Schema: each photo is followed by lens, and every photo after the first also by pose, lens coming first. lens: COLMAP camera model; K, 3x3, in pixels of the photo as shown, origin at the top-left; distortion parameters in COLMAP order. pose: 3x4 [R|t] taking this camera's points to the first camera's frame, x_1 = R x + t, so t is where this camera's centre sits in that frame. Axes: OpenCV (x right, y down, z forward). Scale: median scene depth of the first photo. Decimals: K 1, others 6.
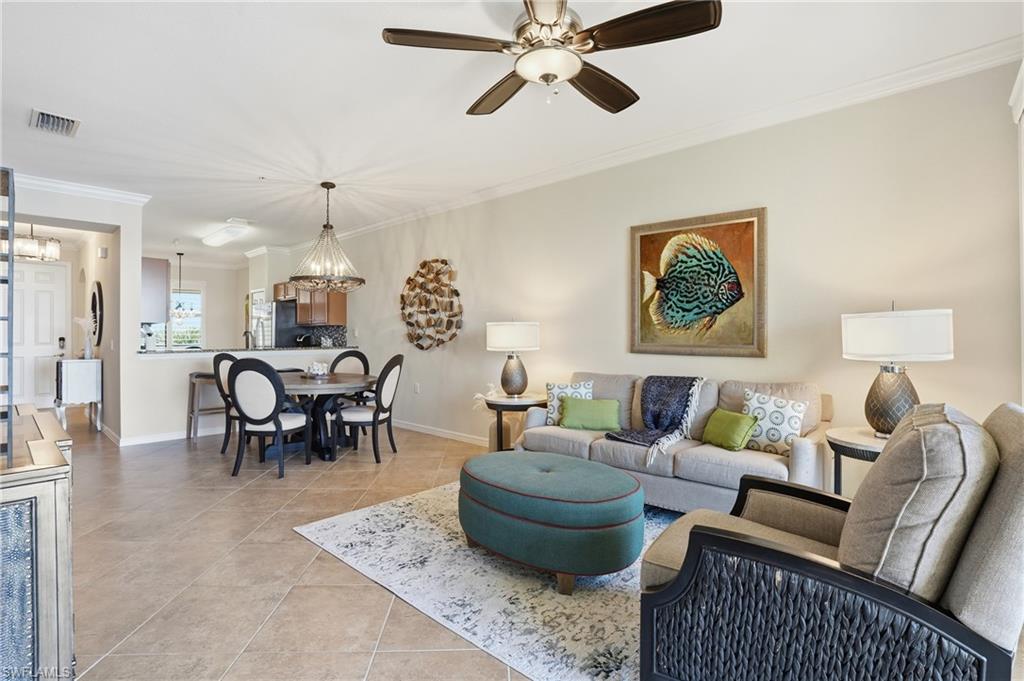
lens RADIAL K [[468.8, 0, 512.0], [0, 468.8, 340.5], [0, 0, 1]] dist [-0.067633, 0.021391]
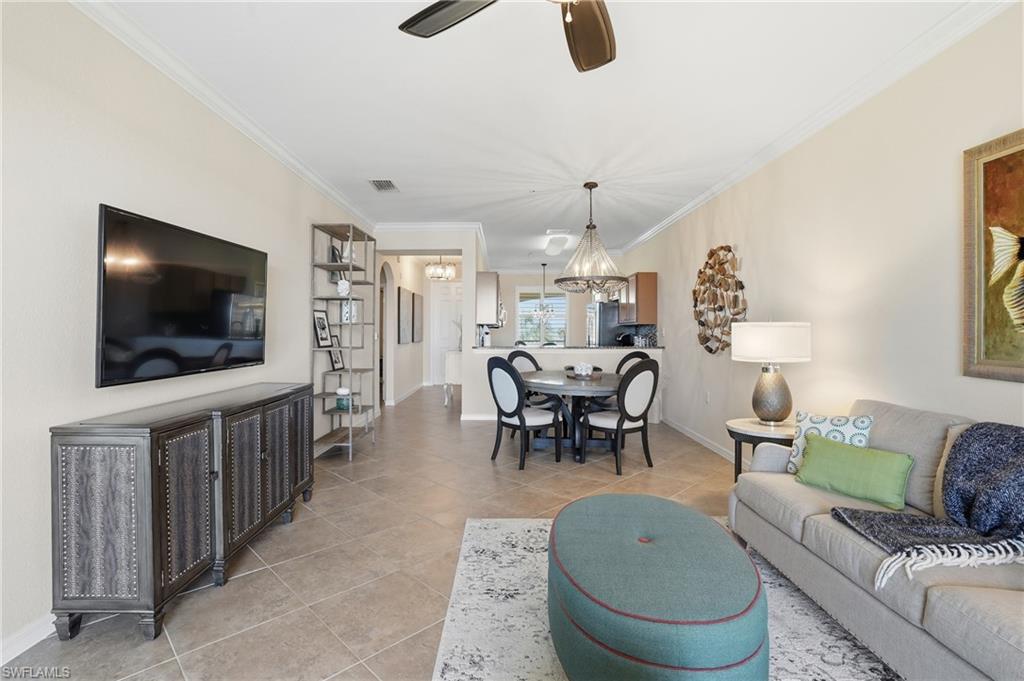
lens RADIAL K [[468.8, 0, 512.0], [0, 468.8, 340.5], [0, 0, 1]] dist [-0.067633, 0.021391]
pose [[0.687553, 0.017841, -0.725915, 0.247456], [-0.011416, 0.999840, 0.013761, -0.016044], [0.726045, -0.001175, 0.687647, 0.213909]]
